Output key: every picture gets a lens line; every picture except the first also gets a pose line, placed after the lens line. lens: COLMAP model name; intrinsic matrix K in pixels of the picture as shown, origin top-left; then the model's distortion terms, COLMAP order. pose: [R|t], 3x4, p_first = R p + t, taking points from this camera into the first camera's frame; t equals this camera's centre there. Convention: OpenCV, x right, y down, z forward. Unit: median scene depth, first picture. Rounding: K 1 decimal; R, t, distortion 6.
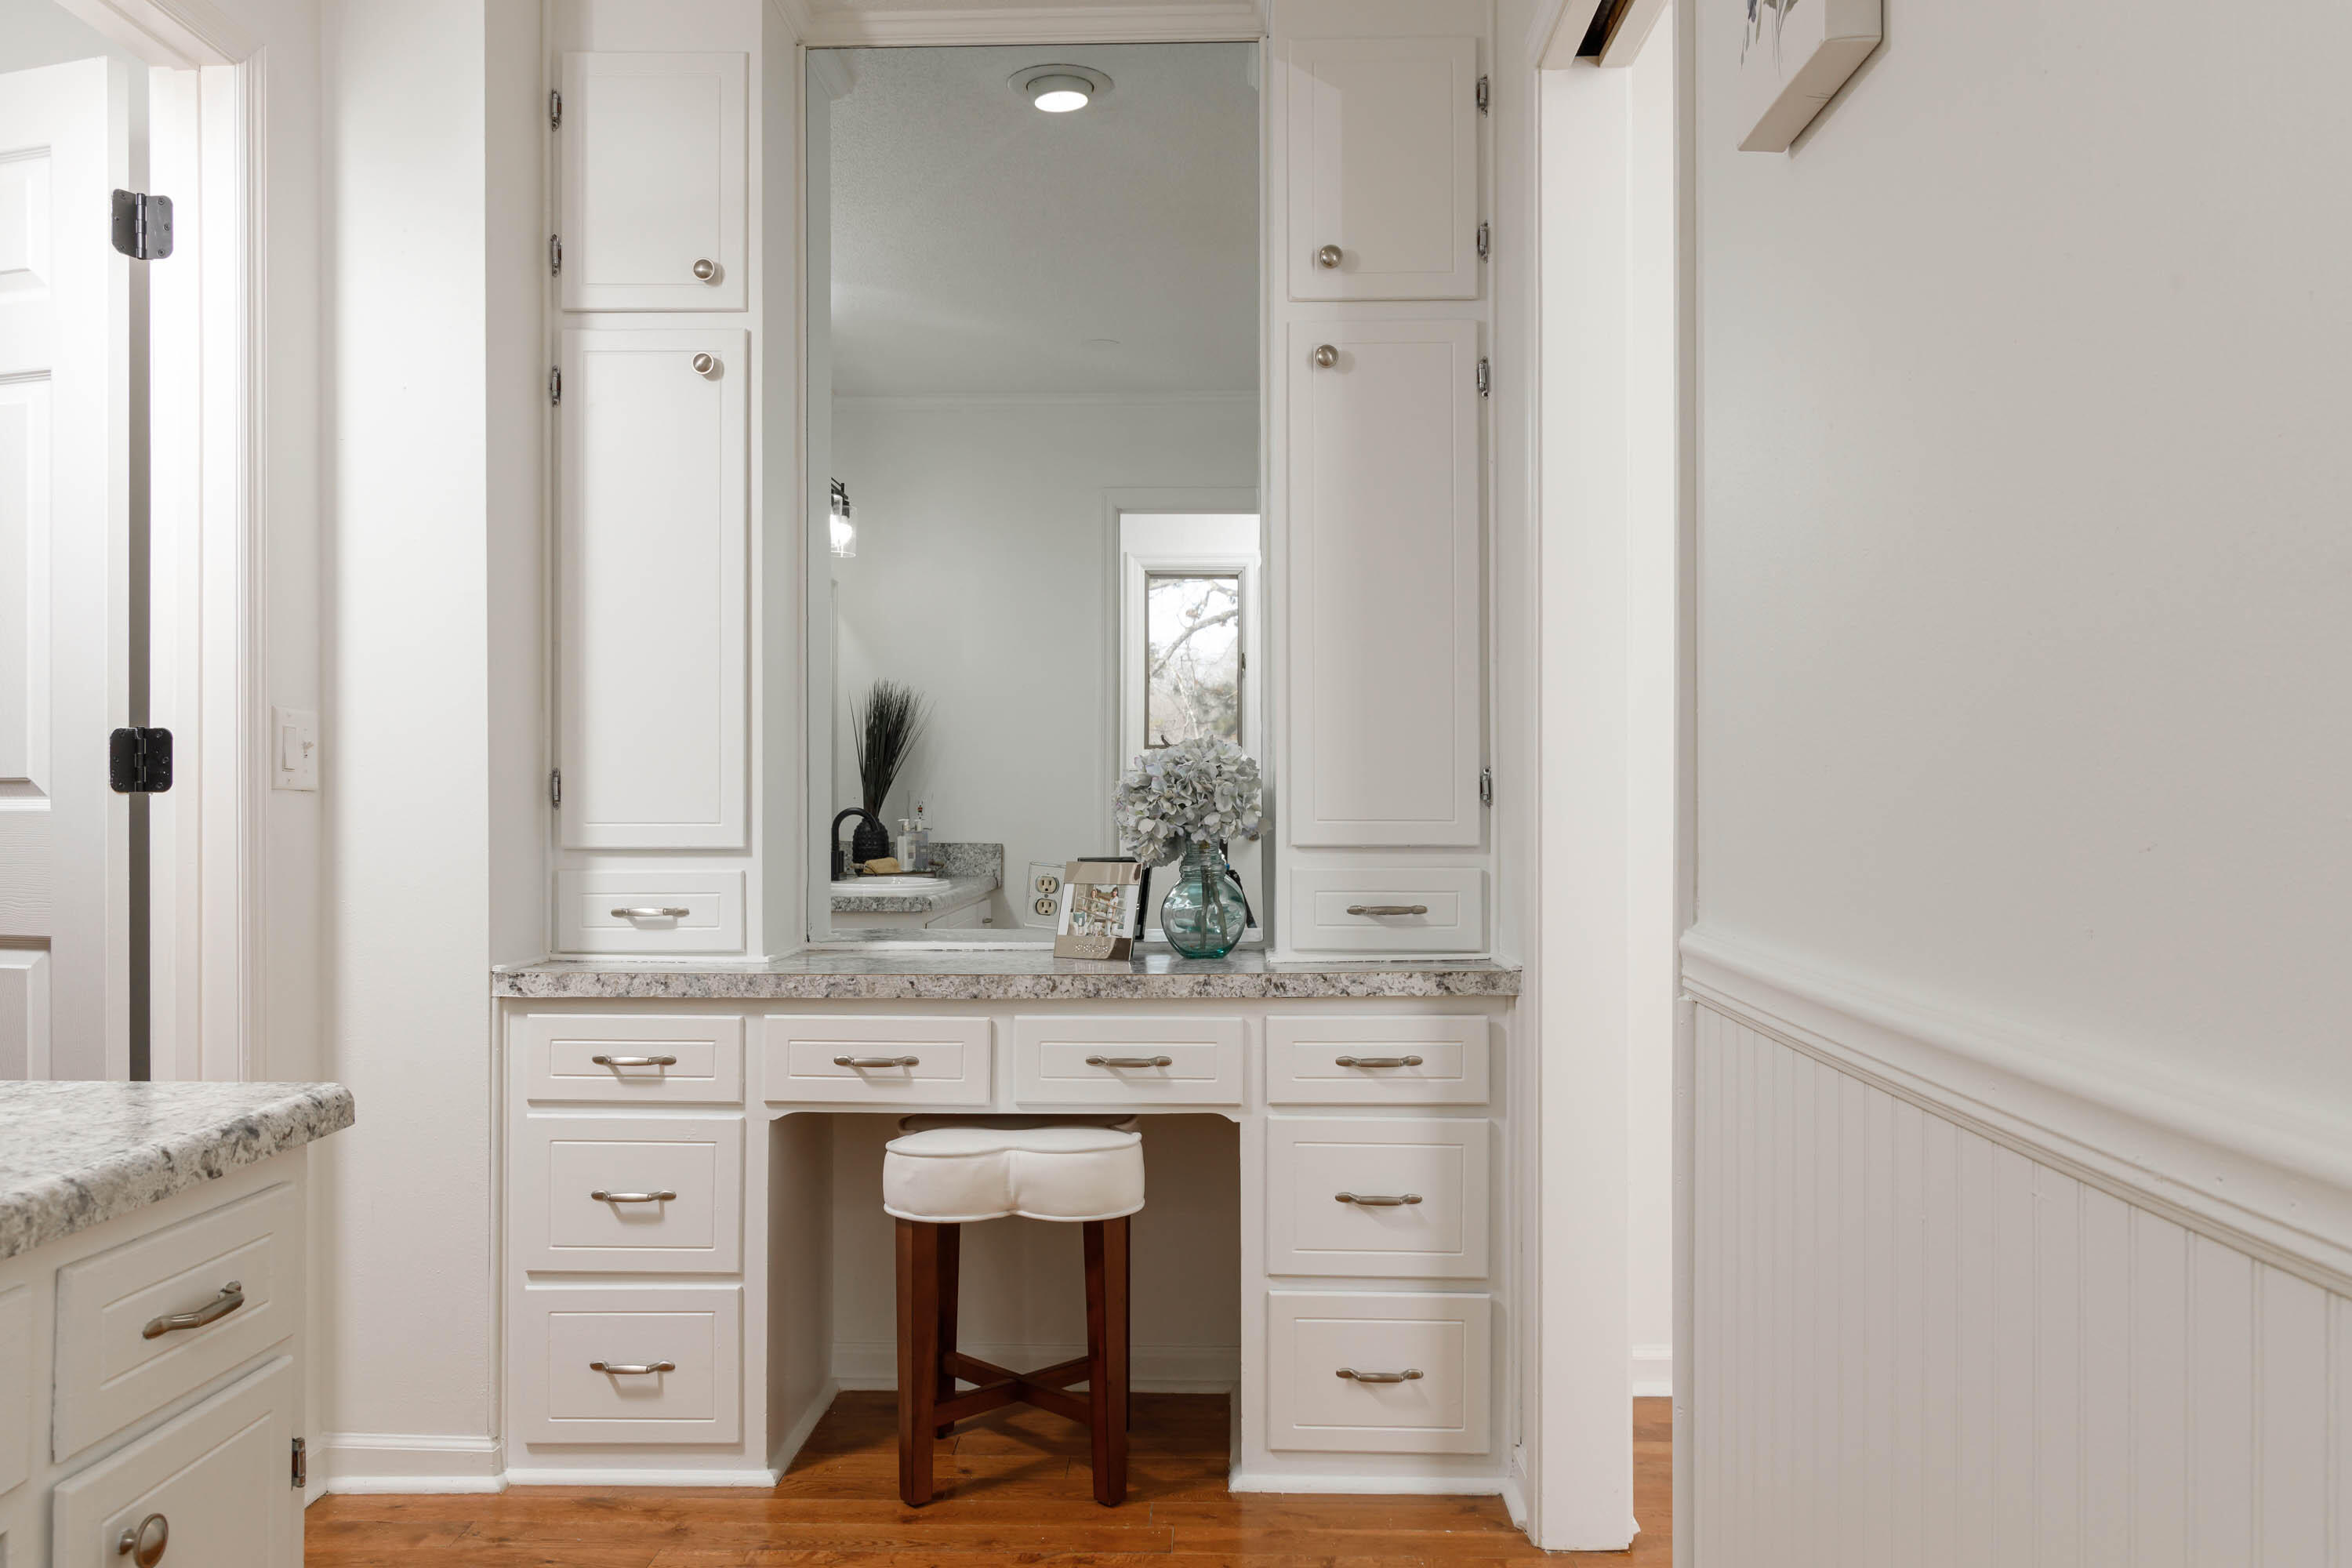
lens RADIAL K [[1841.0, 0, 1182.4], [0, 1841.0, 785.1], [0, 0, 1]] dist [0.023512, -0.017334]
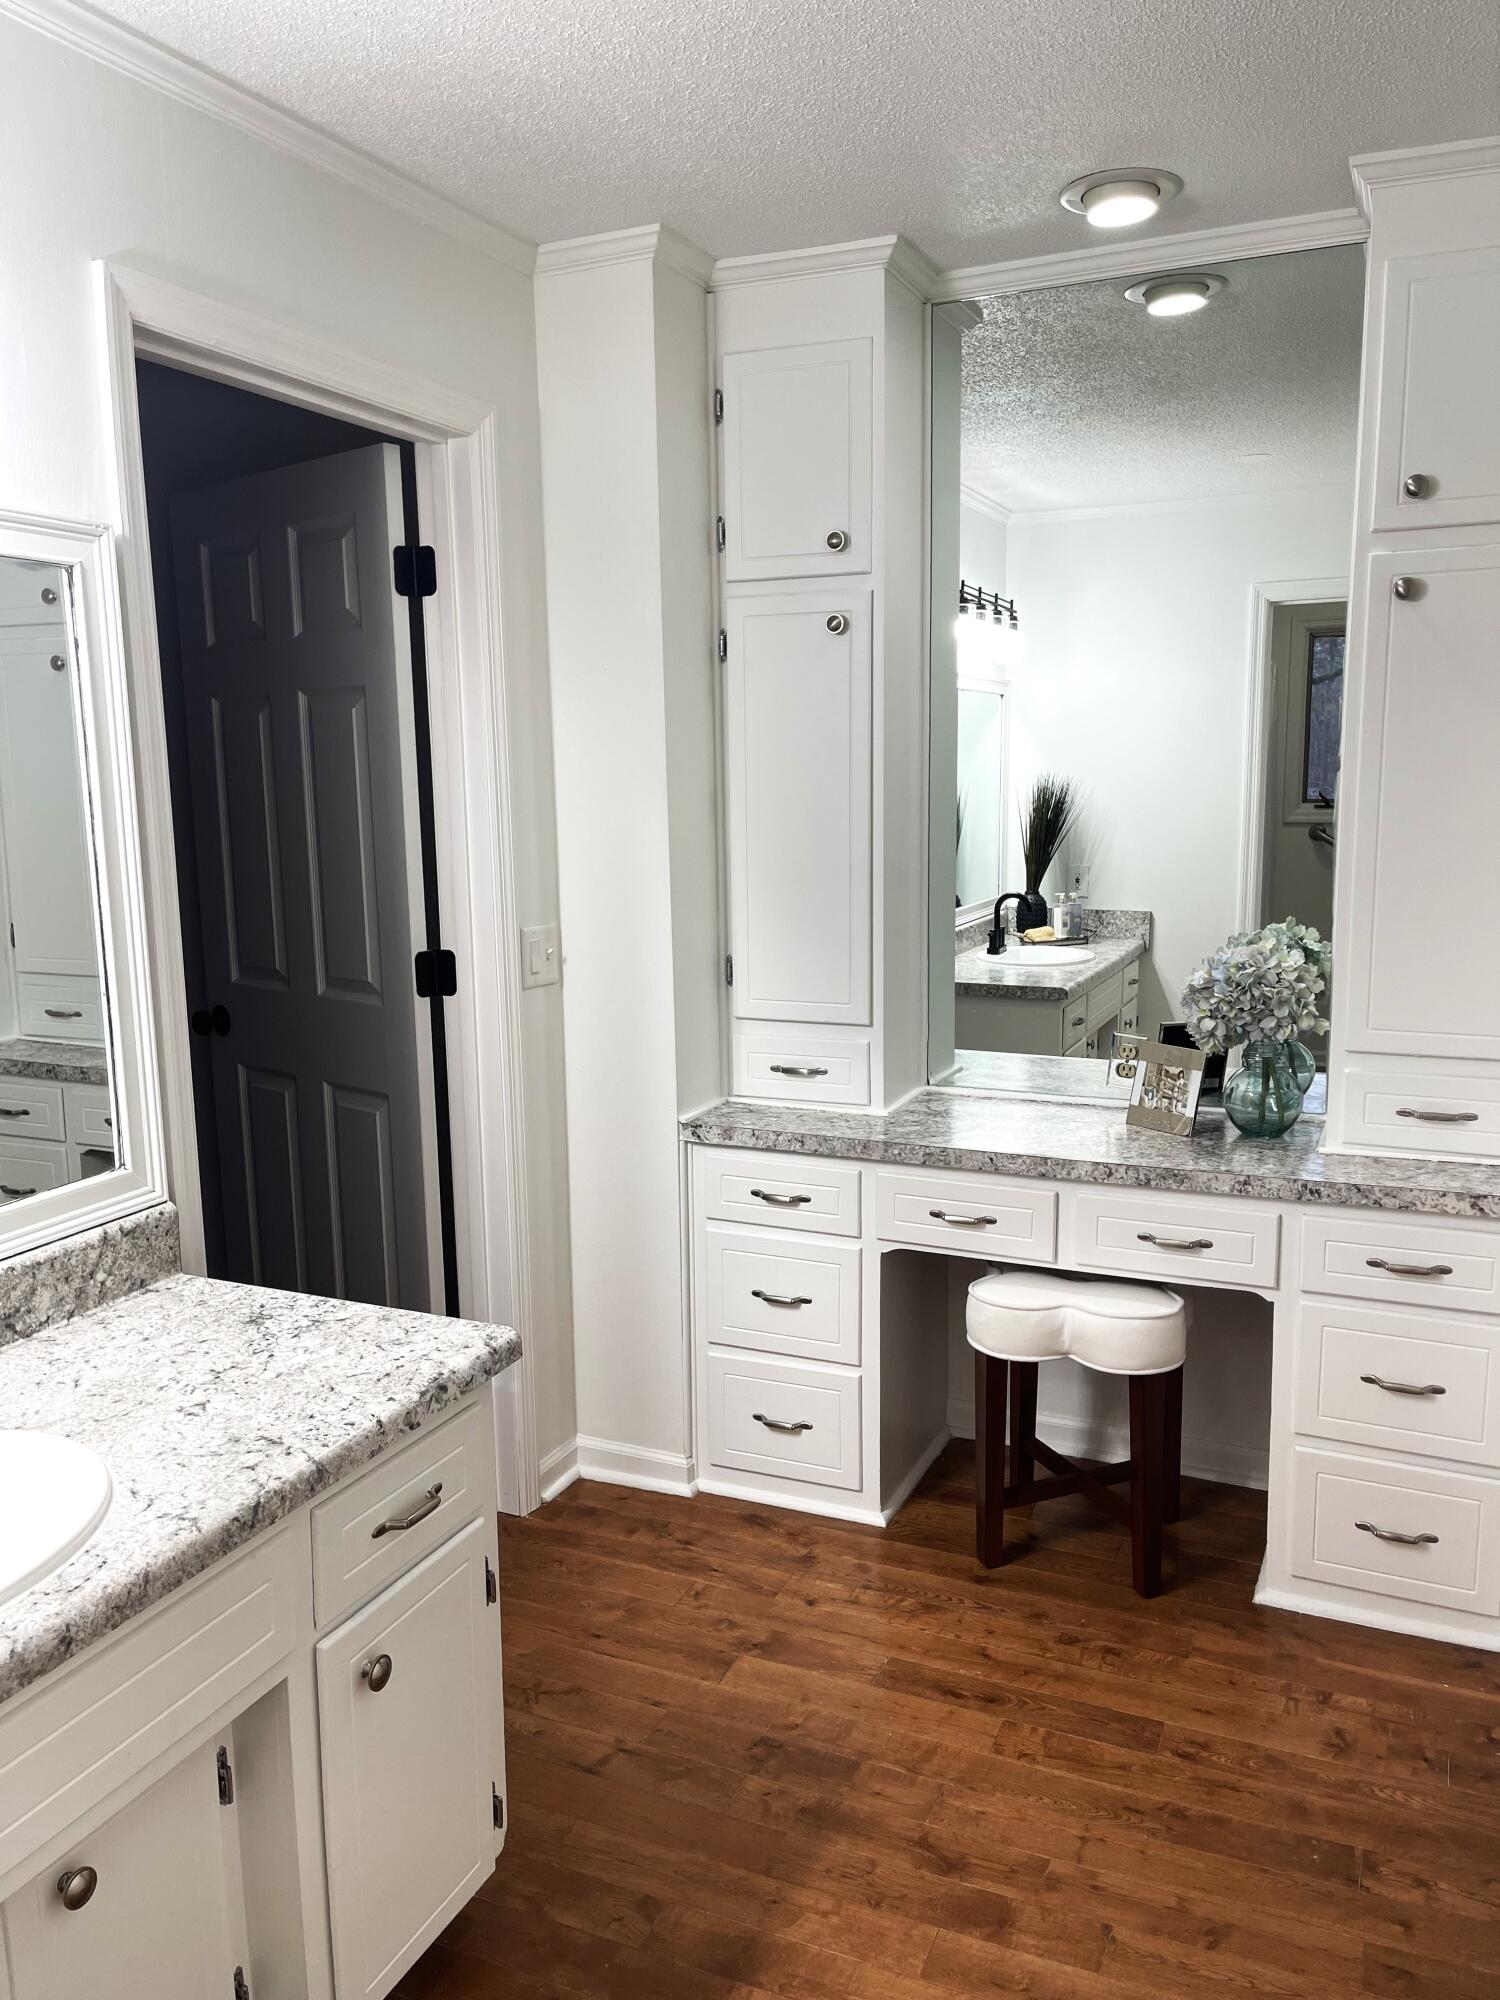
lens RADIAL K [[1567.3, 0, 747.0], [0, 1567.3, 1005.6], [0, 0, 1]] dist [0.050718, -0.026868]
pose [[0.924829, 0.047867, -0.377359, 0.089699], [0.017567, 0.985617, 0.168076, -0.168870], [0.379976, -0.162071, 0.910687, 0.014004]]
